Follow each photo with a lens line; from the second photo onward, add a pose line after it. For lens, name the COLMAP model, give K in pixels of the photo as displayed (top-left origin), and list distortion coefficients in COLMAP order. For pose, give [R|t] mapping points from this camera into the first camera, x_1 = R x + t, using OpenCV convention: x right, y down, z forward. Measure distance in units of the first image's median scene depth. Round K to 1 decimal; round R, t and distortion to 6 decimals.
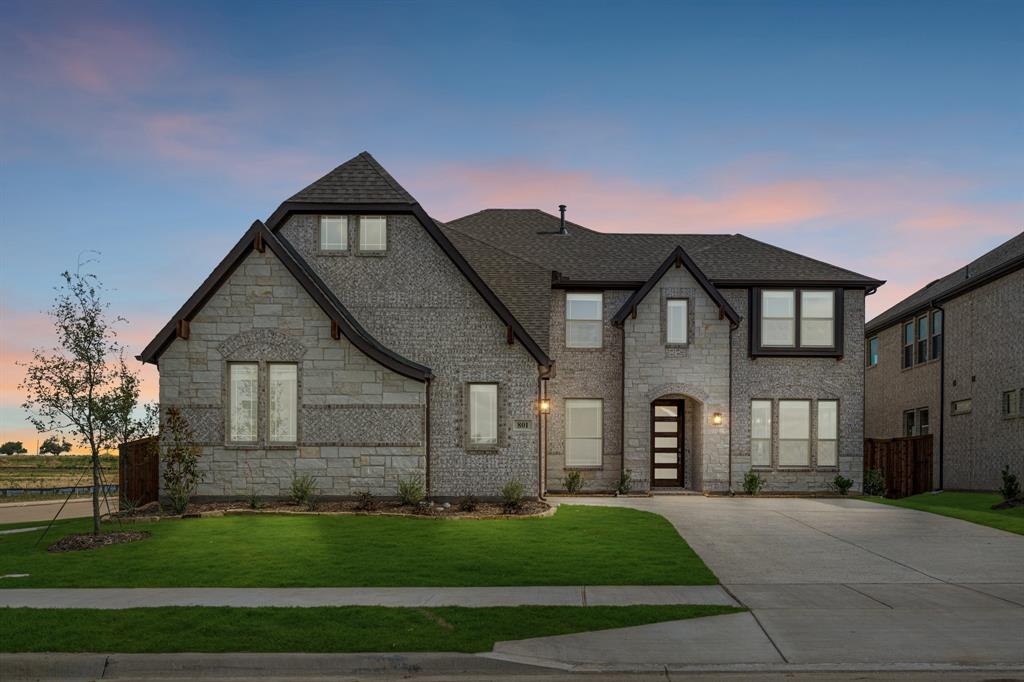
lens RADIAL K [[607.0, 0, 513.2], [0, 607.0, 342.0], [0, 0, 1]] dist [0.002203, 0.000228]
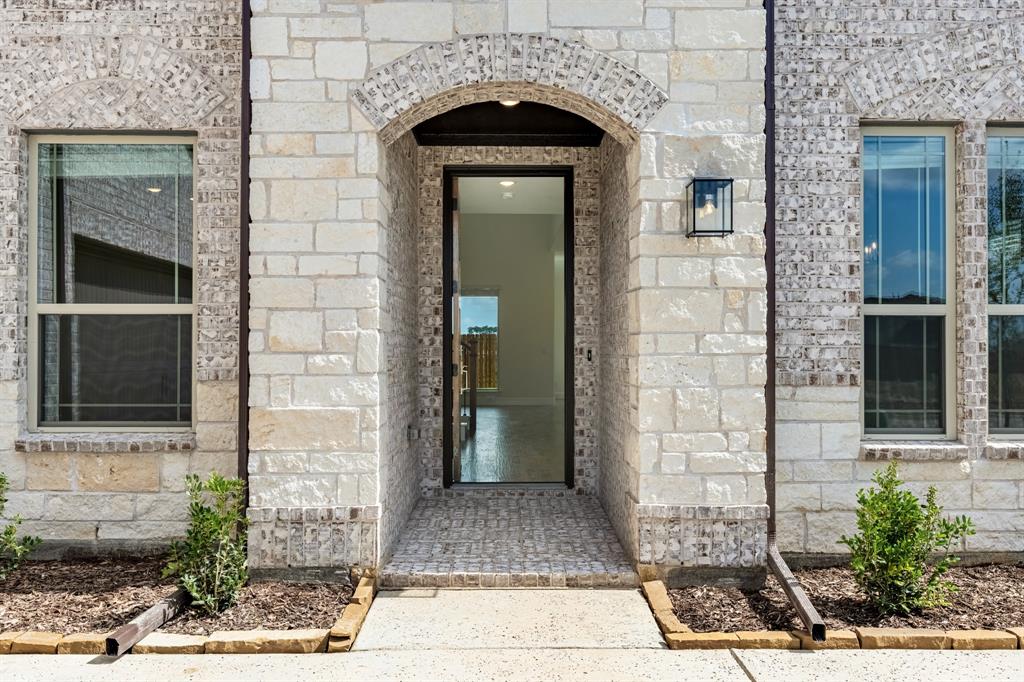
lens RADIAL K [[778.5, 0, 511.4], [0, 778.5, 340.0], [0, 0, 1]] dist [-0.025564, 0.000051]
pose [[0.999975, -0.003759, 0.006003, 0.268668], [0.003736, 0.999985, 0.003900, 0.168655], [-0.006017, -0.003877, 0.999974, 0.740096]]
